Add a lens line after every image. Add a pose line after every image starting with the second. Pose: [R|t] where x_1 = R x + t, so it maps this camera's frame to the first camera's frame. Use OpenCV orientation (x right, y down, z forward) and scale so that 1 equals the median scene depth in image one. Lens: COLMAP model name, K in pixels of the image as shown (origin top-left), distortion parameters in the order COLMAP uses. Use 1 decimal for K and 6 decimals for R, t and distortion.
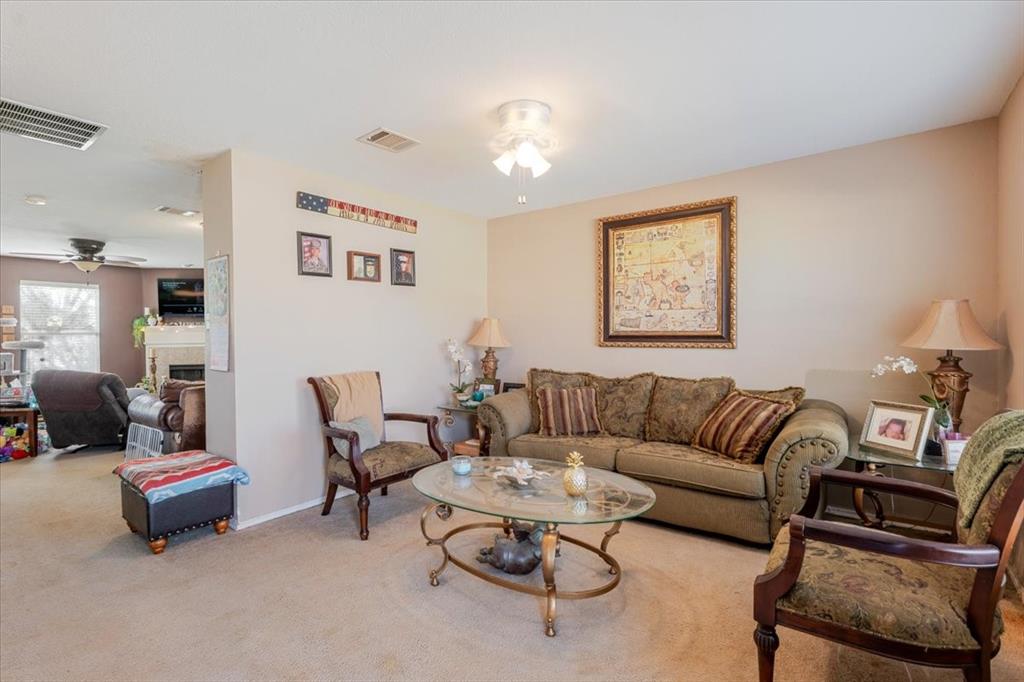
lens RADIAL K [[479.0, 0, 512.0], [0, 479.0, 341.0], [0, 0, 1]] dist [0.000575, 0.000940]
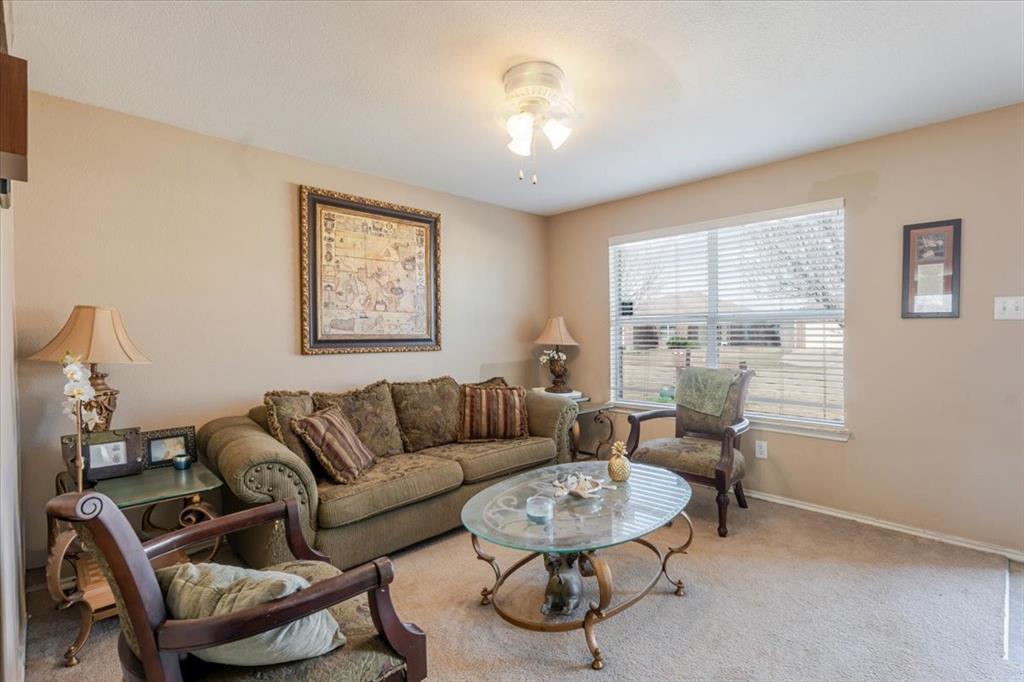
lens RADIAL K [[473.7, 0, 512.0], [0, 473.7, 341.0], [0, 0, 1]] dist [0.000054, -0.000589]
pose [[0.148930, -0.002707, 0.988844, -0.927492], [0.031392, 0.999505, -0.001991, 0.002321], [-0.988349, 0.031339, 0.148941, 1.045142]]
